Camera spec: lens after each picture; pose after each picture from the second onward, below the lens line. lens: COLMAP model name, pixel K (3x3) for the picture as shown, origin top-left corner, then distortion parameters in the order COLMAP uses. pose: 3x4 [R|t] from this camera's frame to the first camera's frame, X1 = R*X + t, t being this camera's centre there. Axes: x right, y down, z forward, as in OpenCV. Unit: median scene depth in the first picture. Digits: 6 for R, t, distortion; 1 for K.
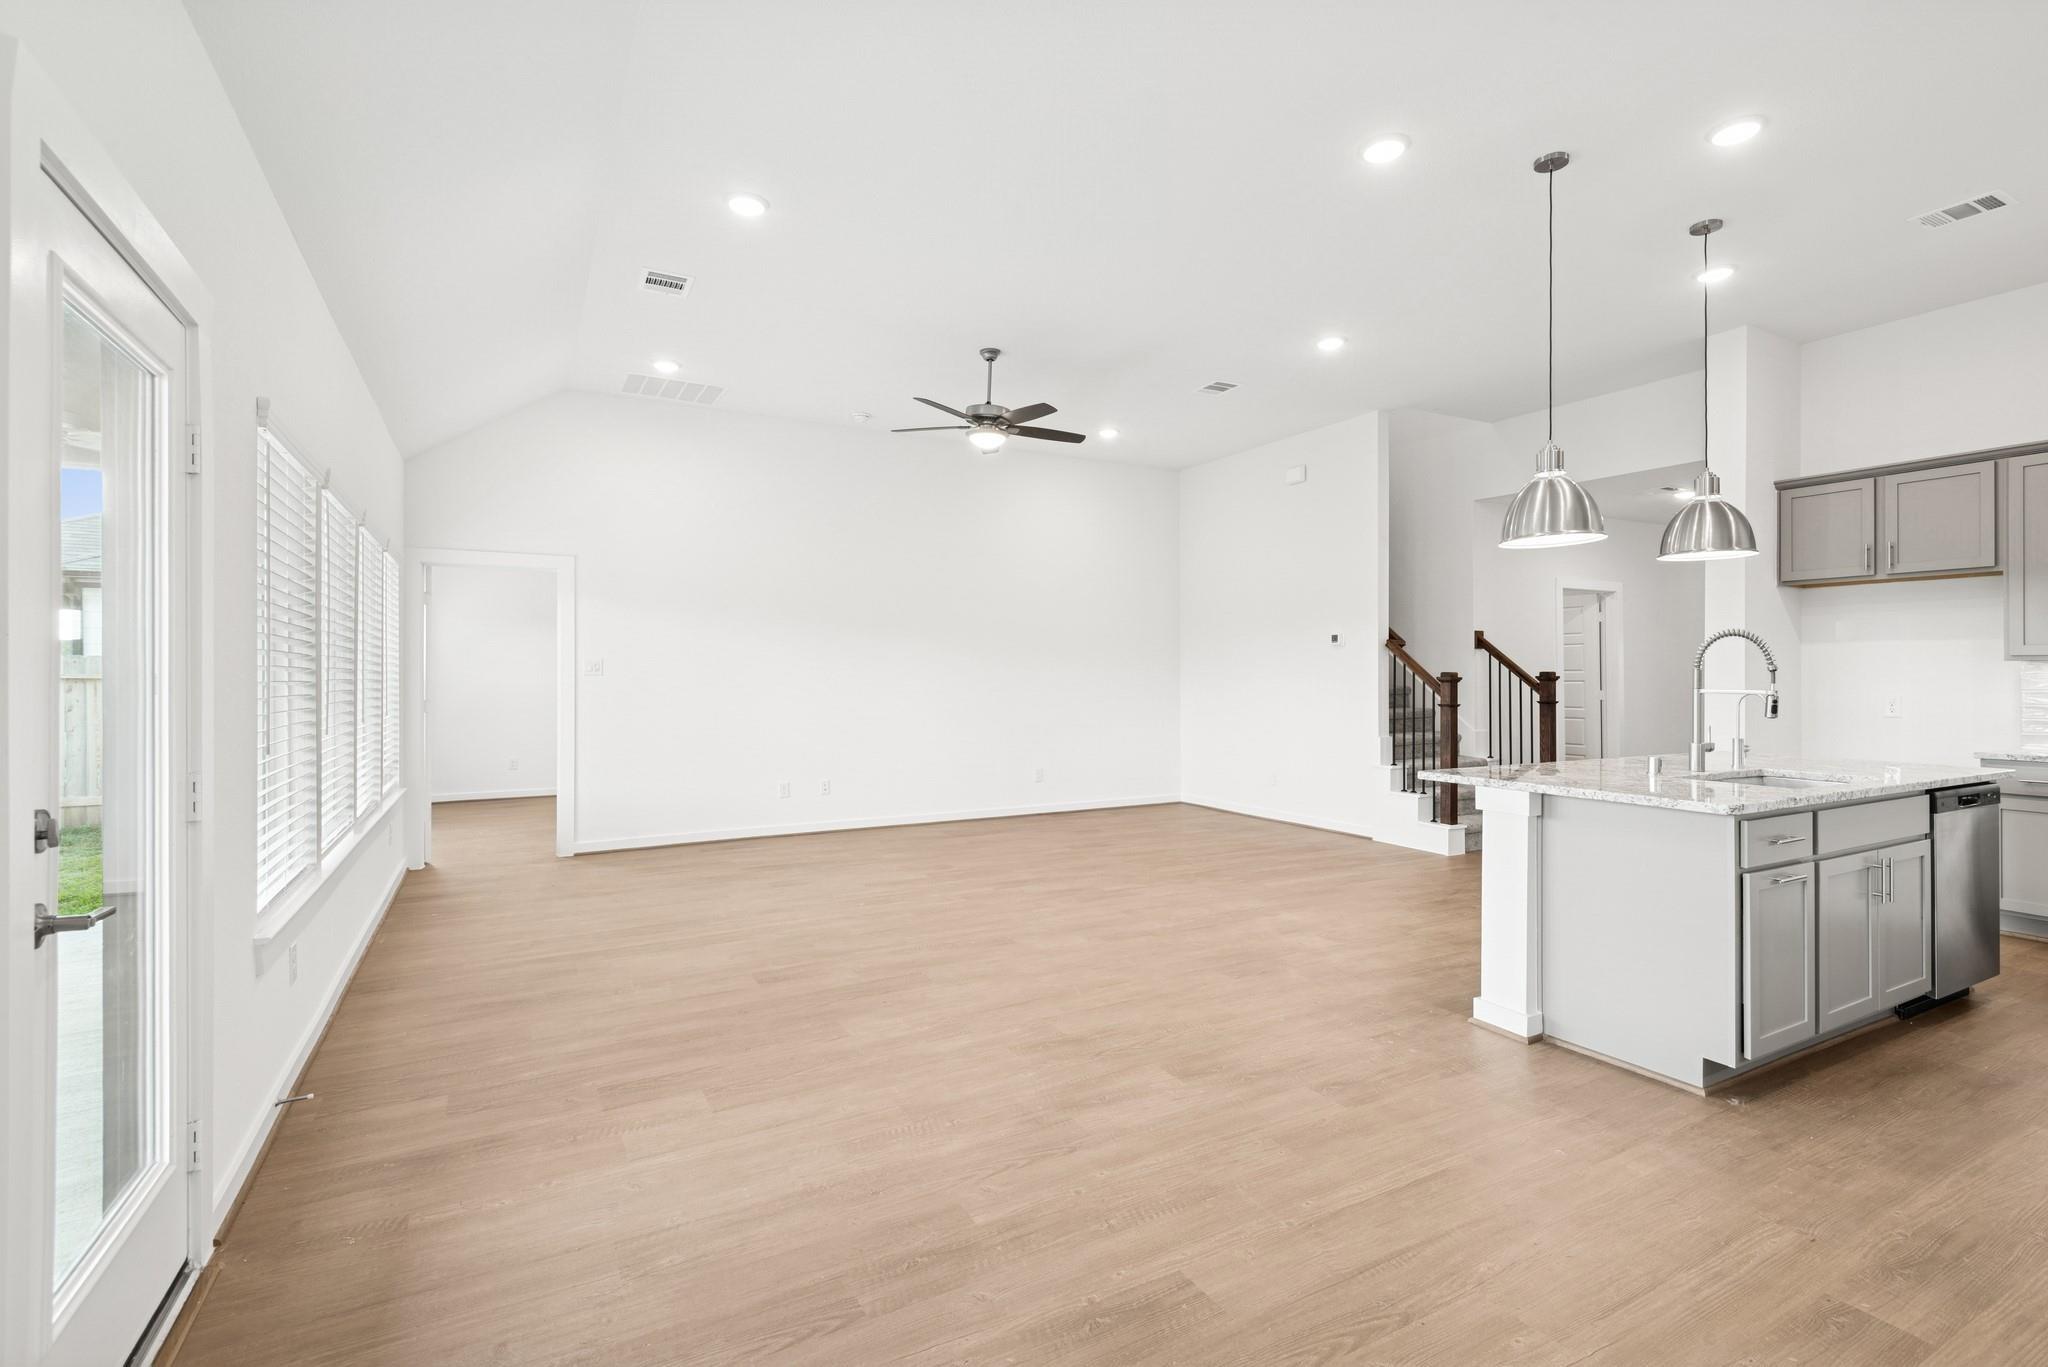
lens RADIAL K [[934.4, 0, 1019.7], [0, 934.4, 674.3], [0, 0, 1]] dist [0.028110, -0.014204]
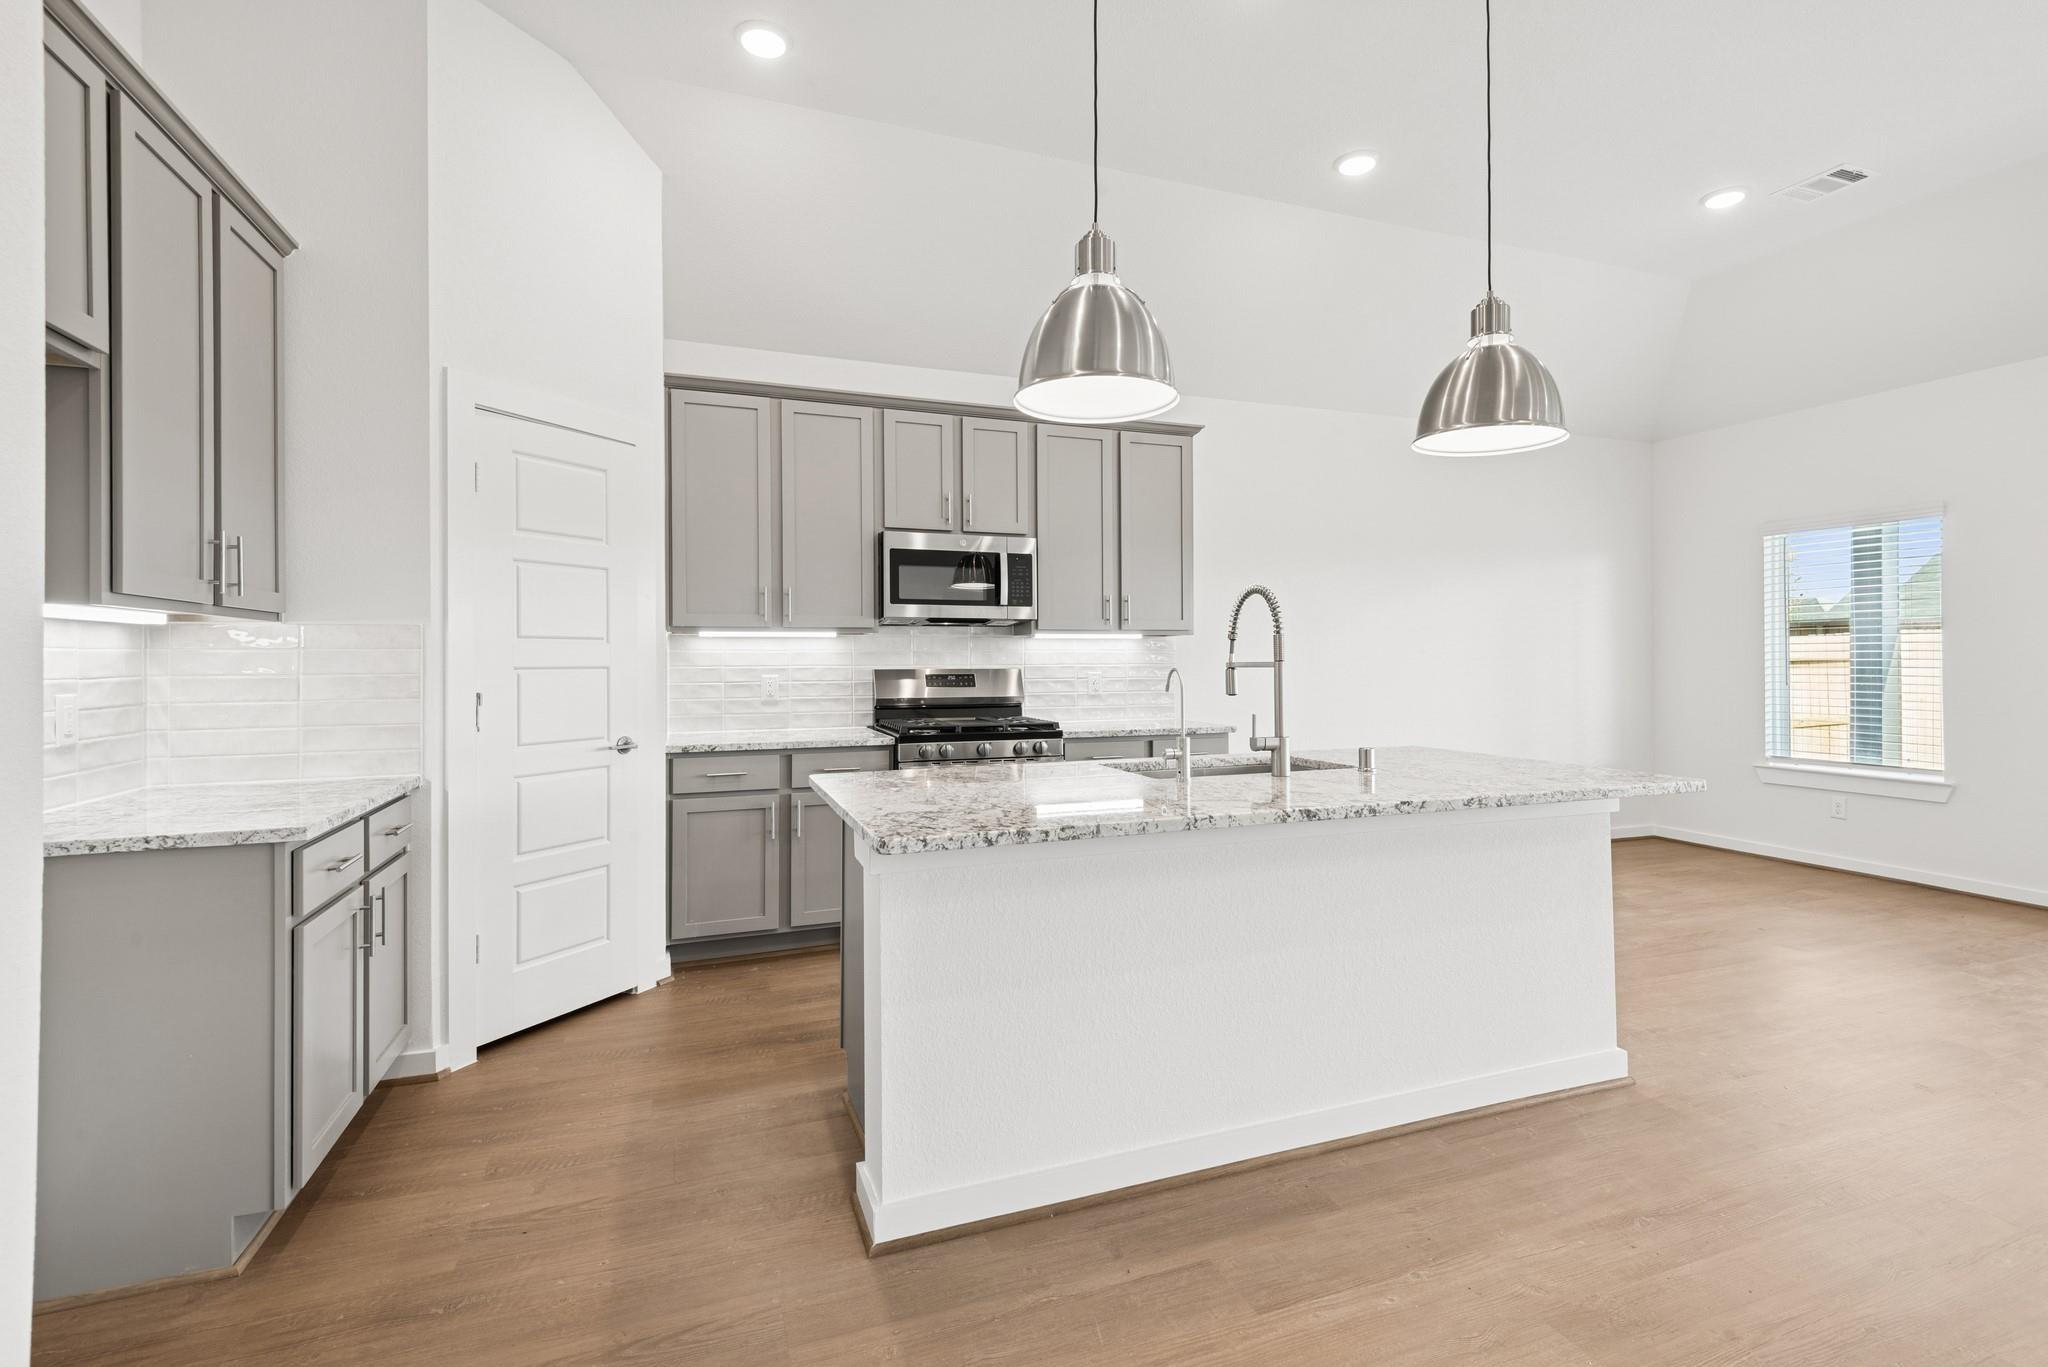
lens RADIAL K [[934.4, 0, 1032.4], [0, 934.4, 655.2], [0, 0, 1]] dist [0.028110, -0.014204]
pose [[-0.990502, 0.004674, 0.137417, 0.742038], [0.004393, 0.999988, -0.002352, 0.010185], [-0.137427, -0.001726, -0.990510, 1.588208]]
